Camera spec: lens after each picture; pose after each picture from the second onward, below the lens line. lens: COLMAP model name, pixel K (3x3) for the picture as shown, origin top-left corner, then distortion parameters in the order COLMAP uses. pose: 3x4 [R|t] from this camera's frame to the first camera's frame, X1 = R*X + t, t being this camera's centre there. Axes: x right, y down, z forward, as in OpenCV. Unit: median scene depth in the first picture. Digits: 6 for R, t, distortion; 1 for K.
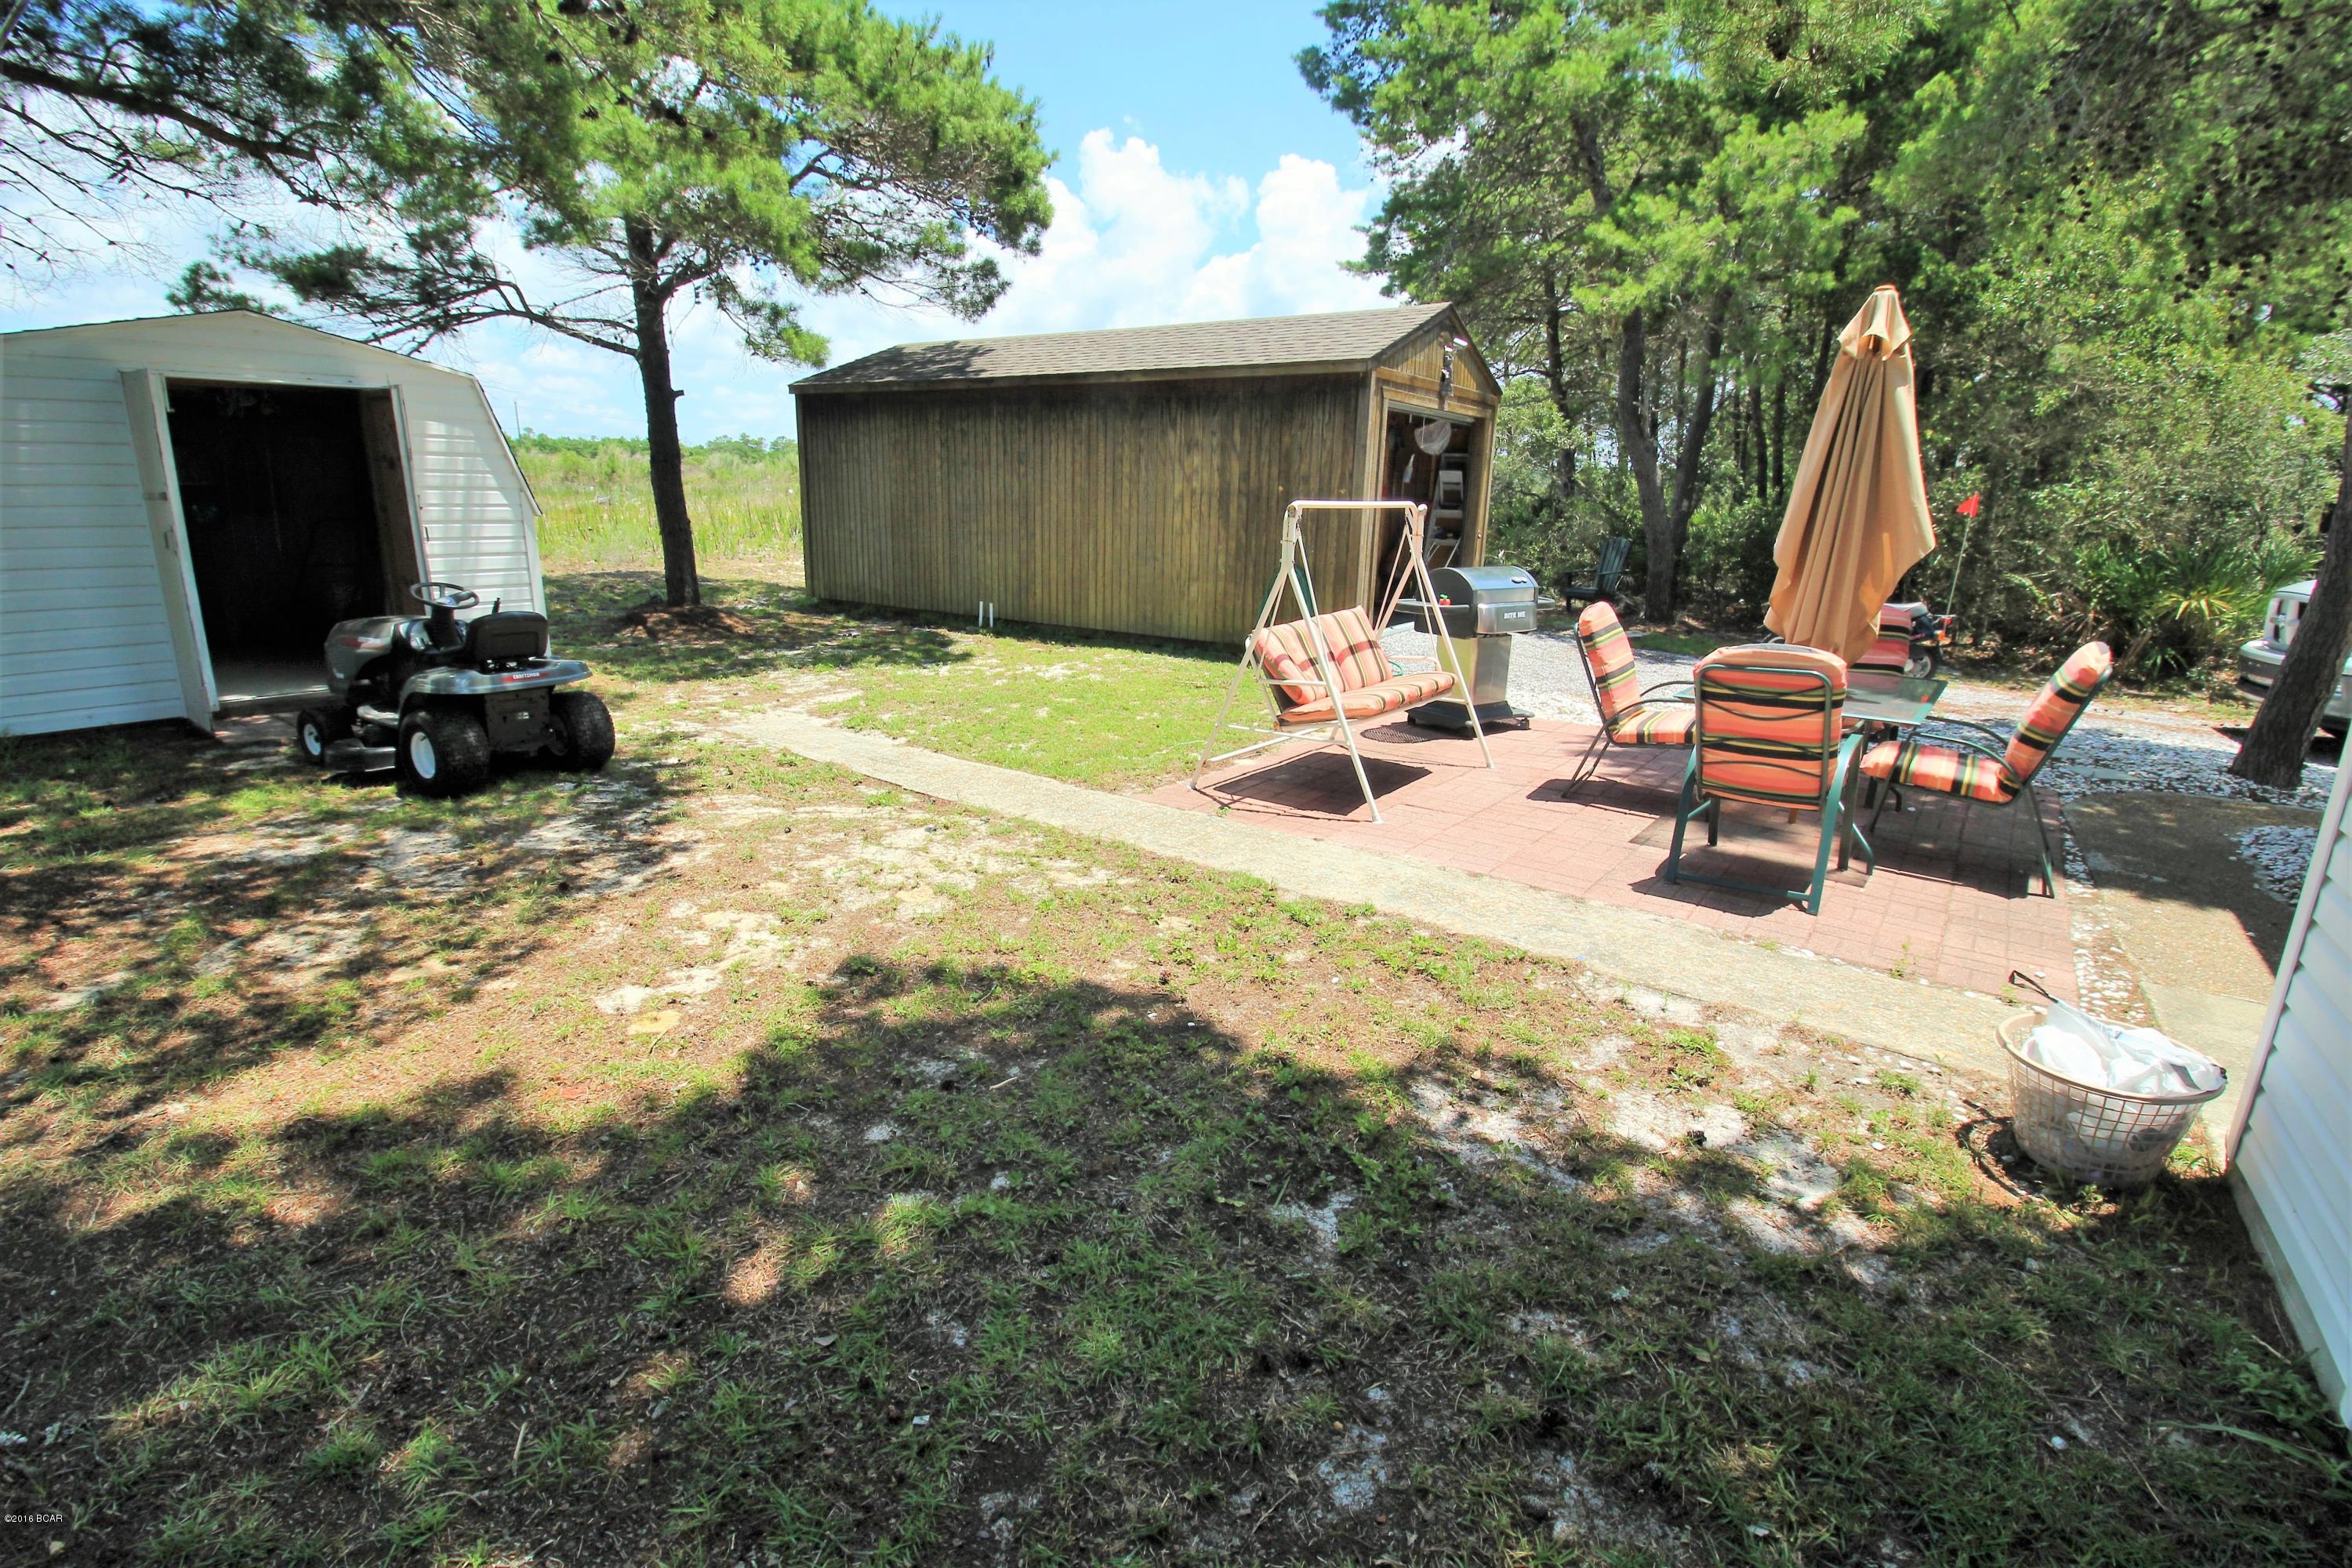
lens RADIAL K [[1079.4, 0, 1164.5], [0, 1079.4, 783.8], [0, 0, 1]] dist [-0.023114, -0.003911]
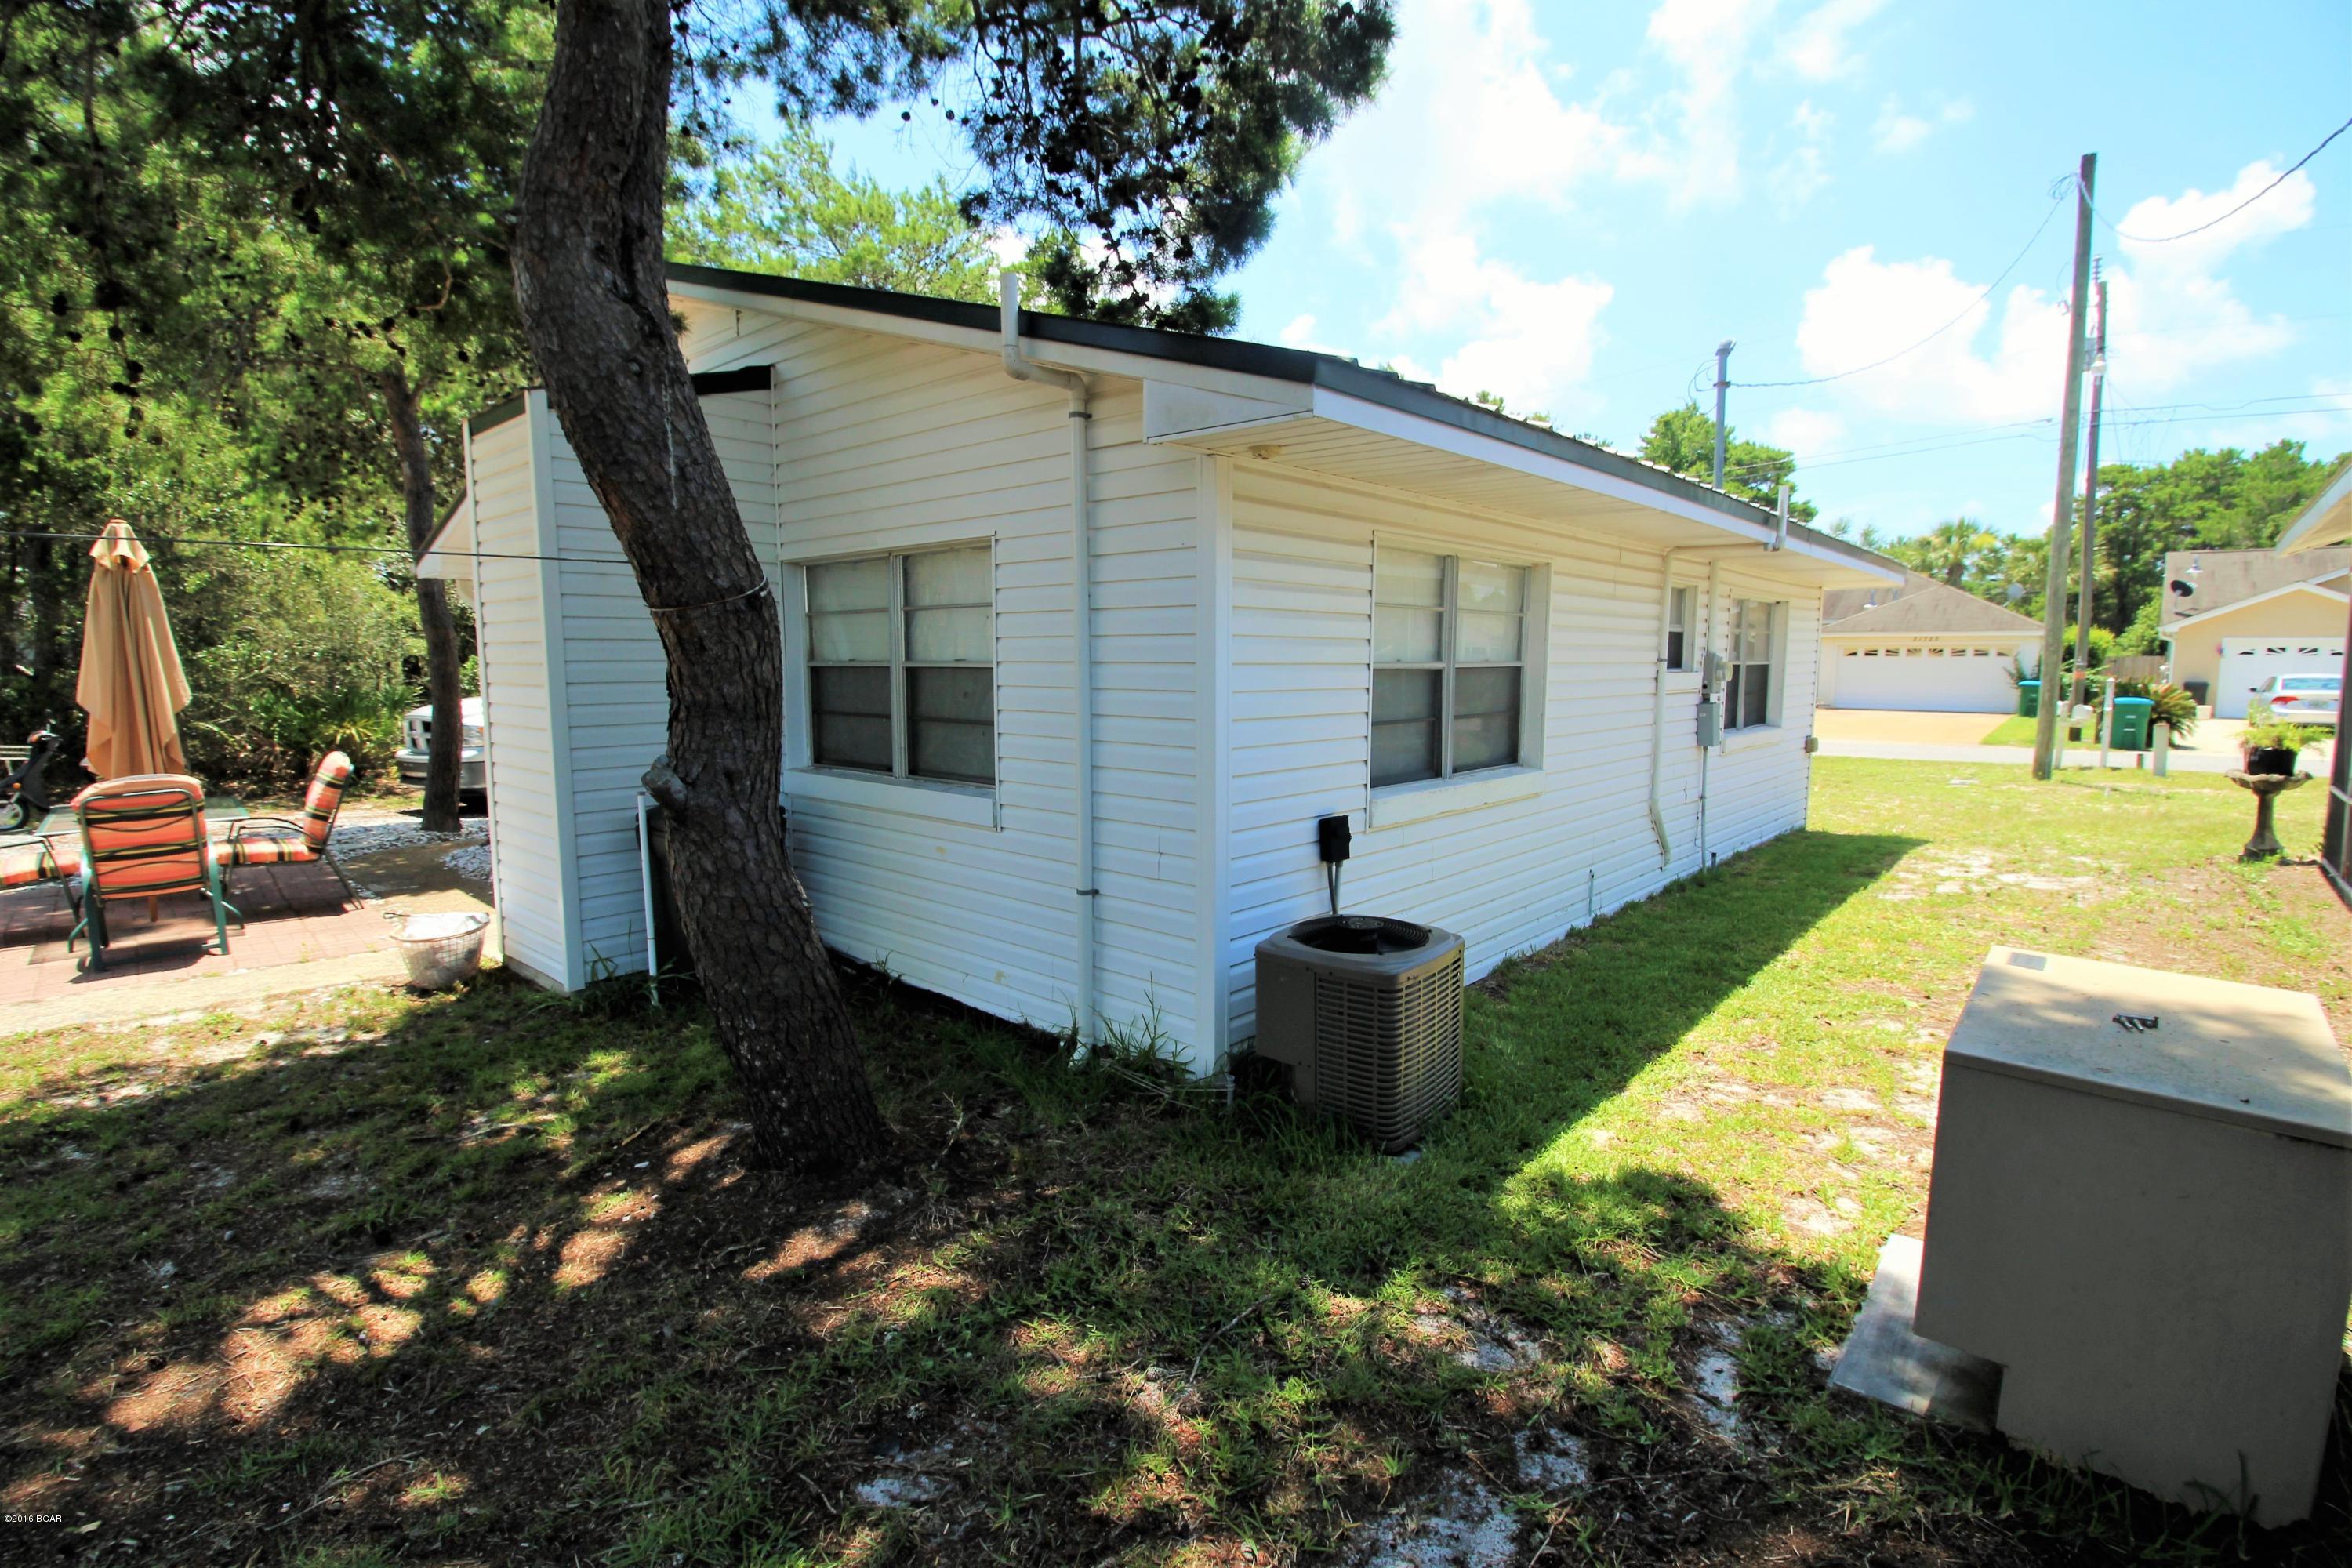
lens RADIAL K [[1079.4, 0, 1176.6], [0, 1079.4, 793.3], [0, 0, 1]] dist [-0.023114, -0.003911]
pose [[0.117028, -0.135077, 0.983900, -0.557483], [0.257867, 0.960861, 0.101243, 0.090527], [-0.959067, 0.241867, 0.147280, -0.443621]]
